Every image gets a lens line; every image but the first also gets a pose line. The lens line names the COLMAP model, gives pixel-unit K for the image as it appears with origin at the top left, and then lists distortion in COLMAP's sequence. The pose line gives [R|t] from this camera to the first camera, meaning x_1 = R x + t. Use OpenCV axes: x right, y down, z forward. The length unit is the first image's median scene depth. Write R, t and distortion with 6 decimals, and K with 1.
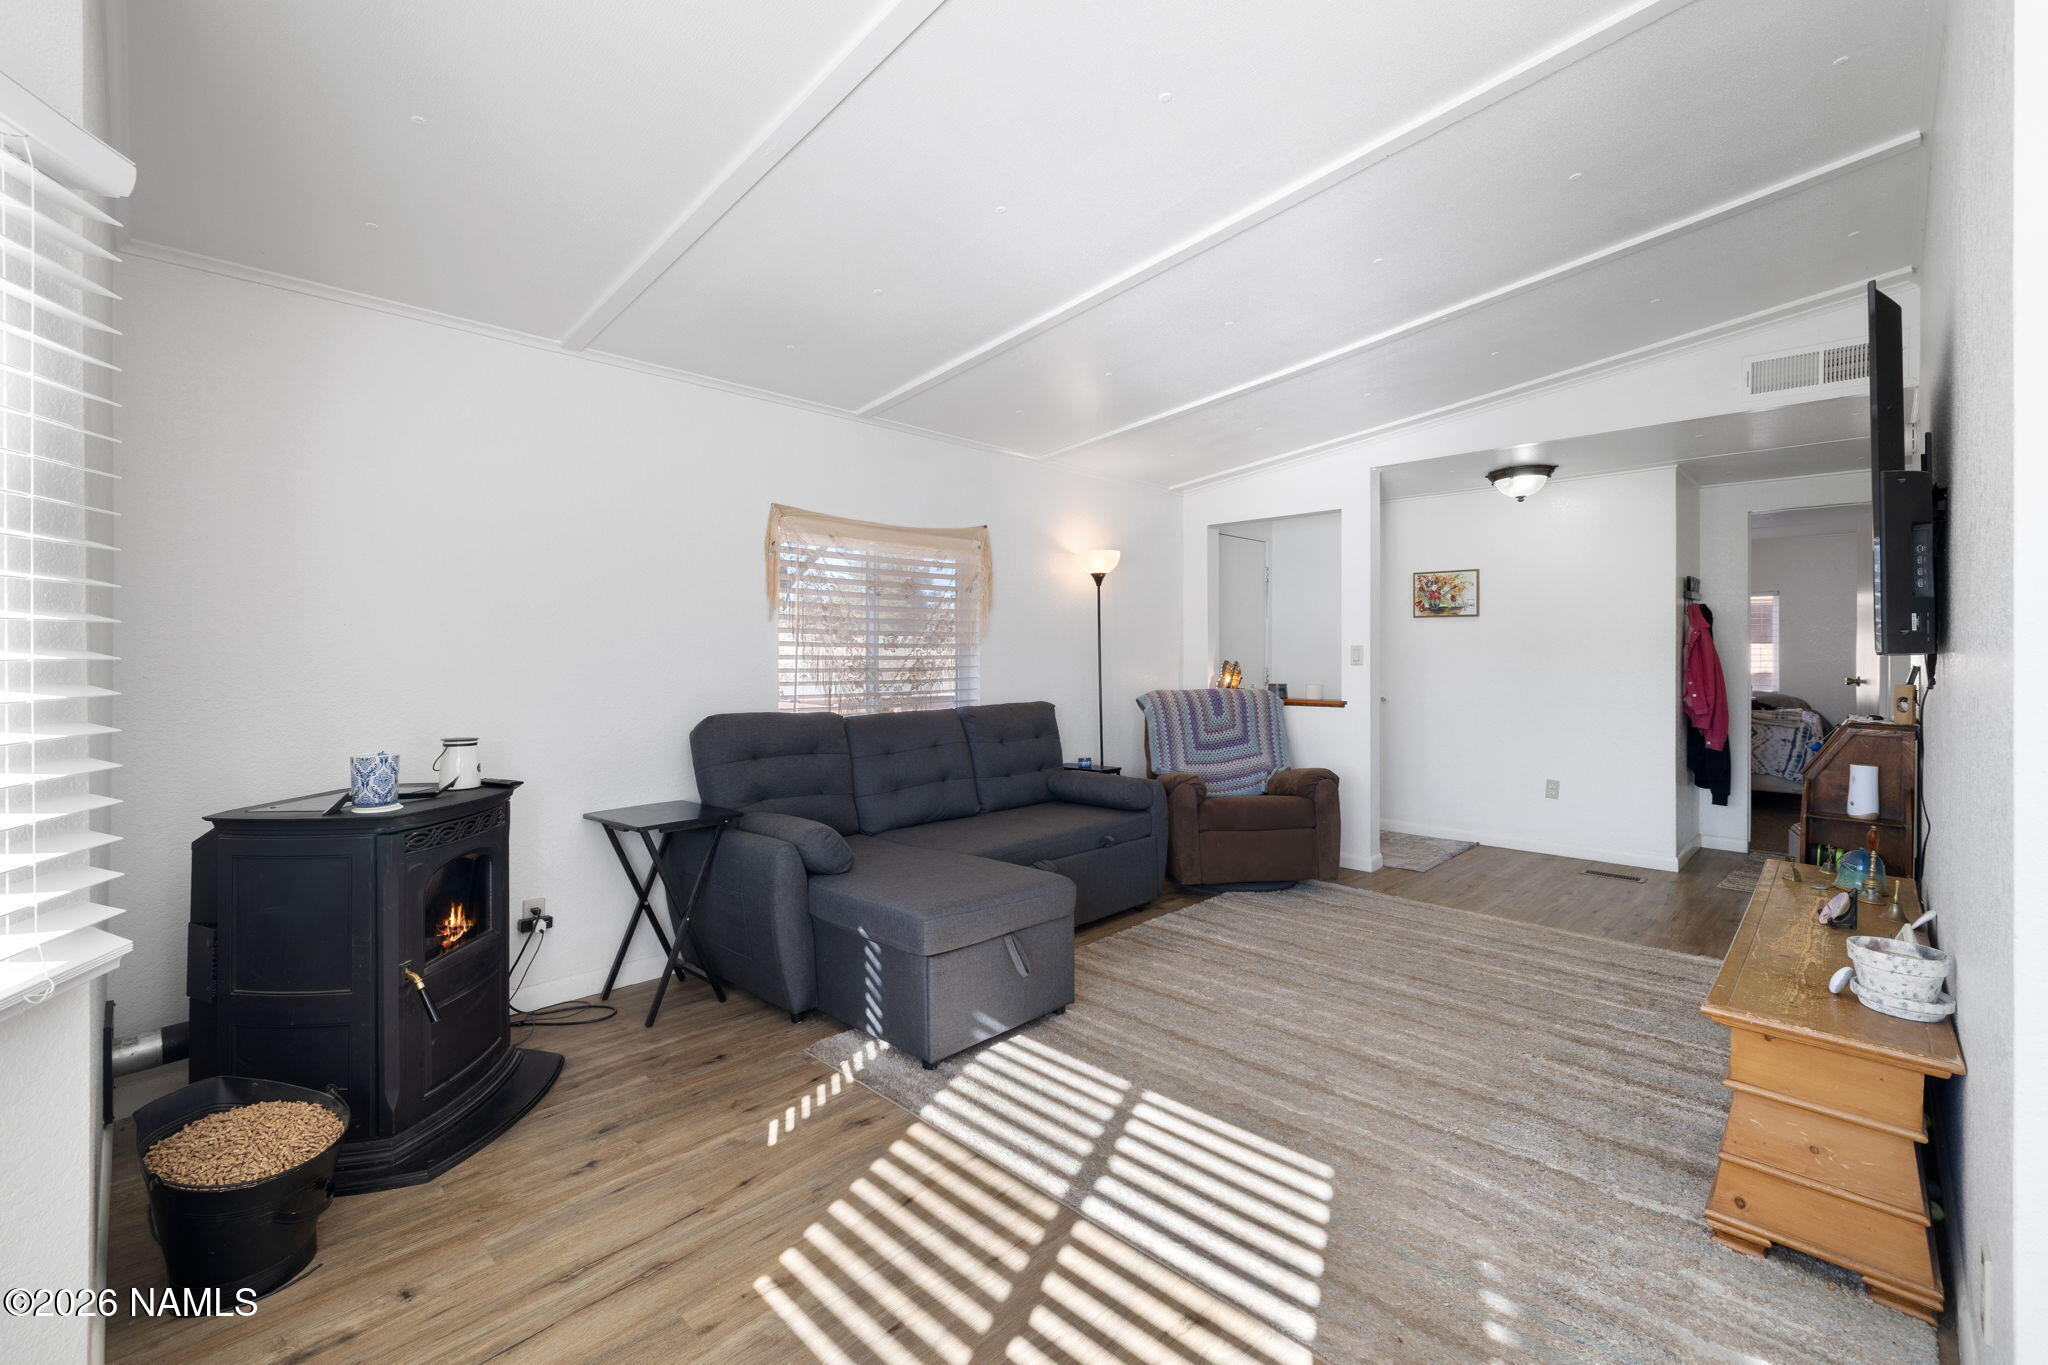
lens RADIAL K [[858.0, 0, 1036.4], [0, 858.0, 661.9], [0, 0, 1]] dist [0.000350, 0.000136]
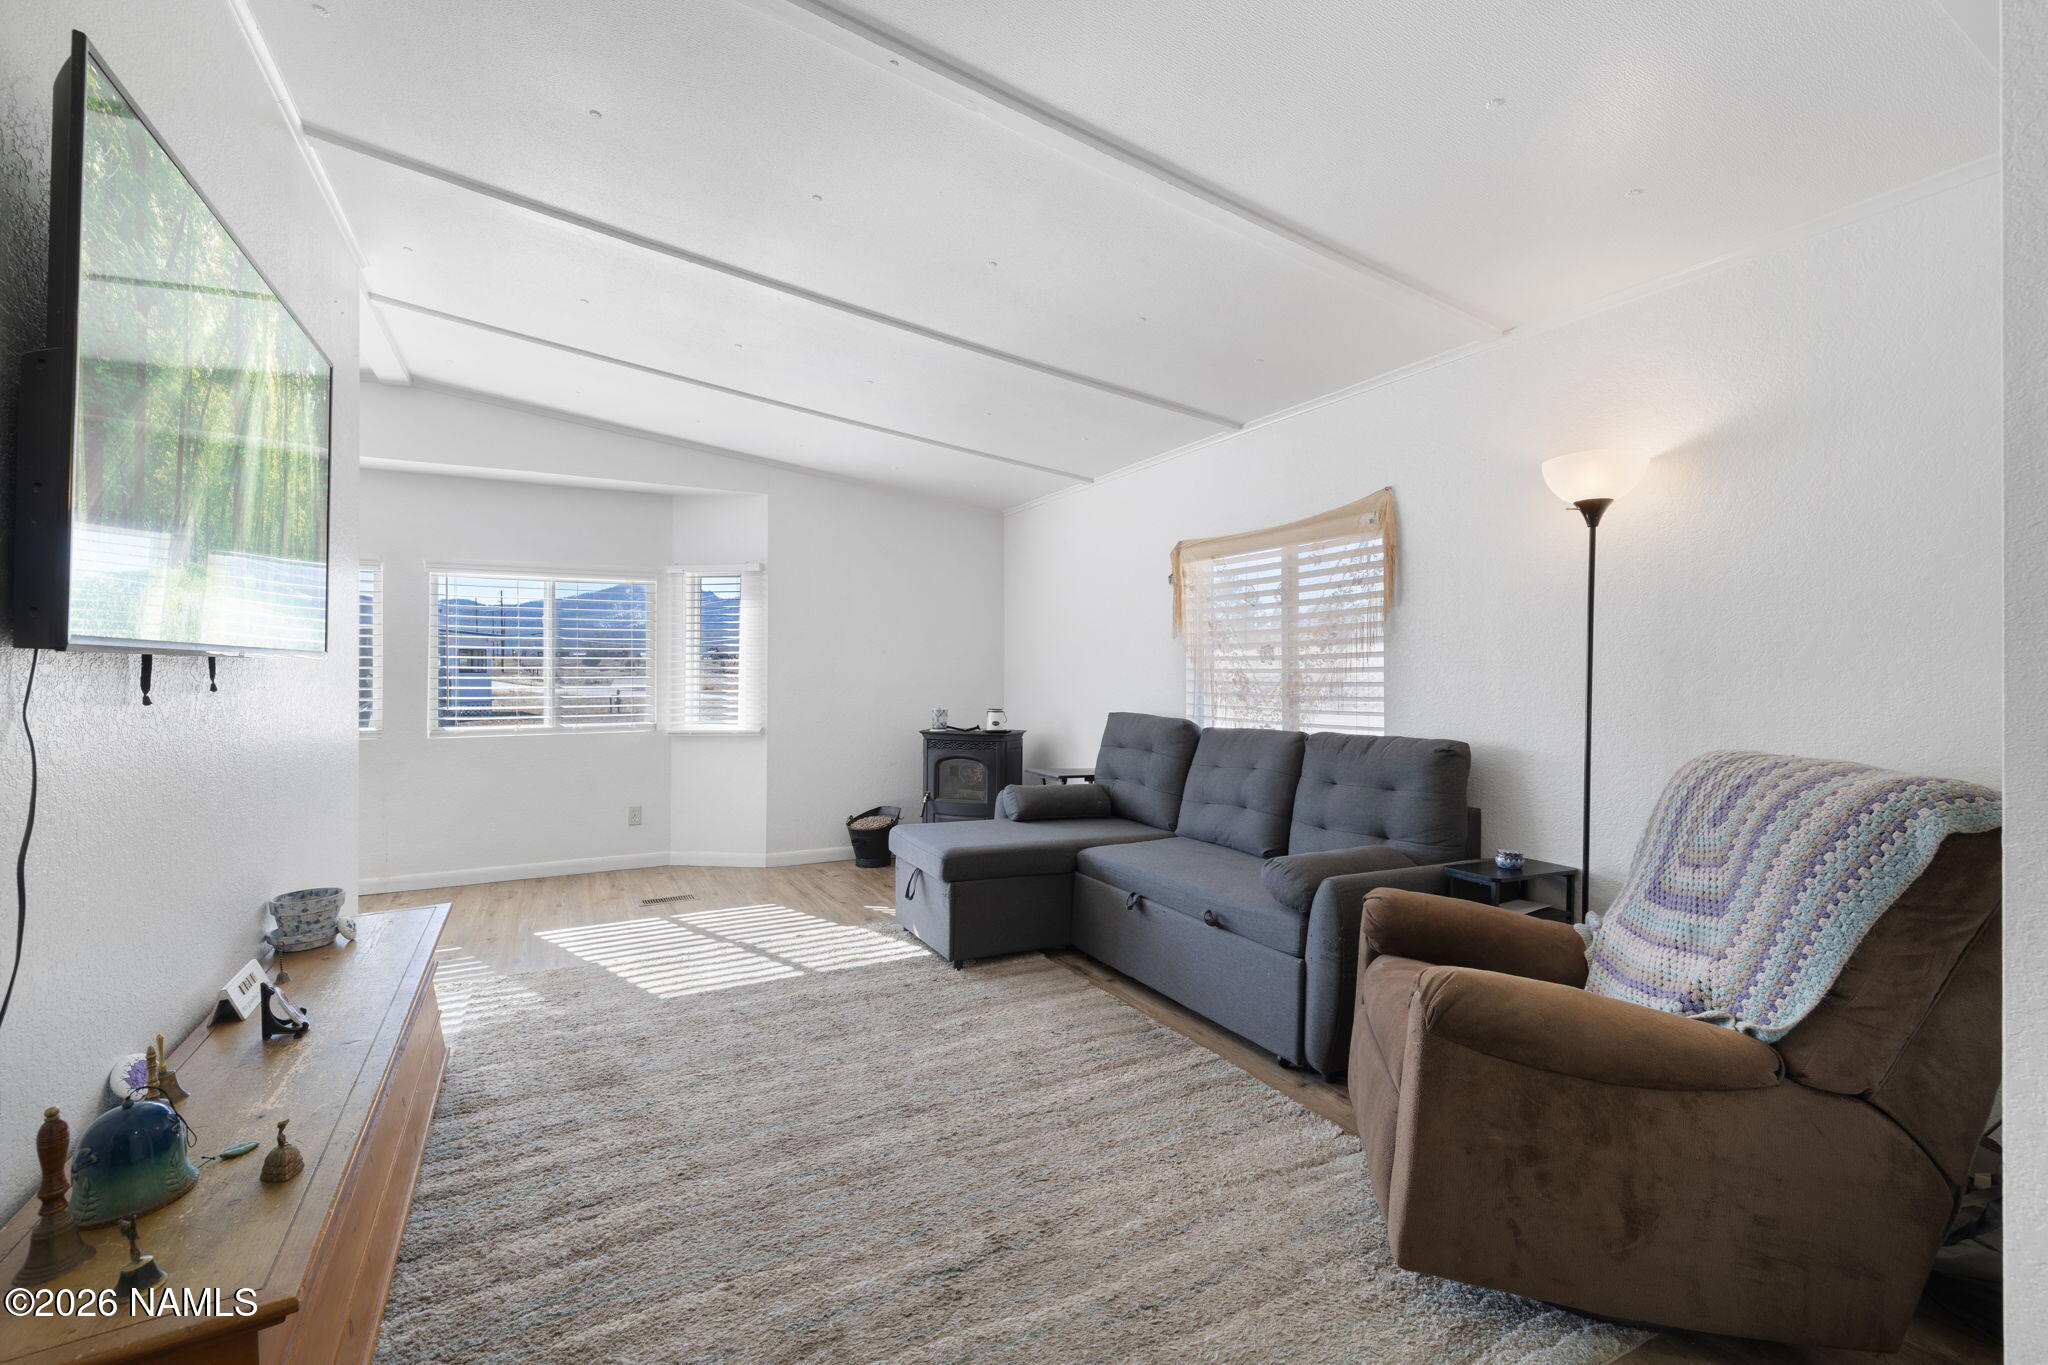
lens RADIAL K [[858.0, 0, 1036.4], [0, 858.0, 661.9], [0, 0, 1]] dist [0.000350, 0.000136]
pose [[-0.326759, -0.011049, -0.945043, 0.838276], [-0.007032, 0.999932, -0.009260, -0.005144], [0.945082, 0.003620, -0.326814, 1.129648]]
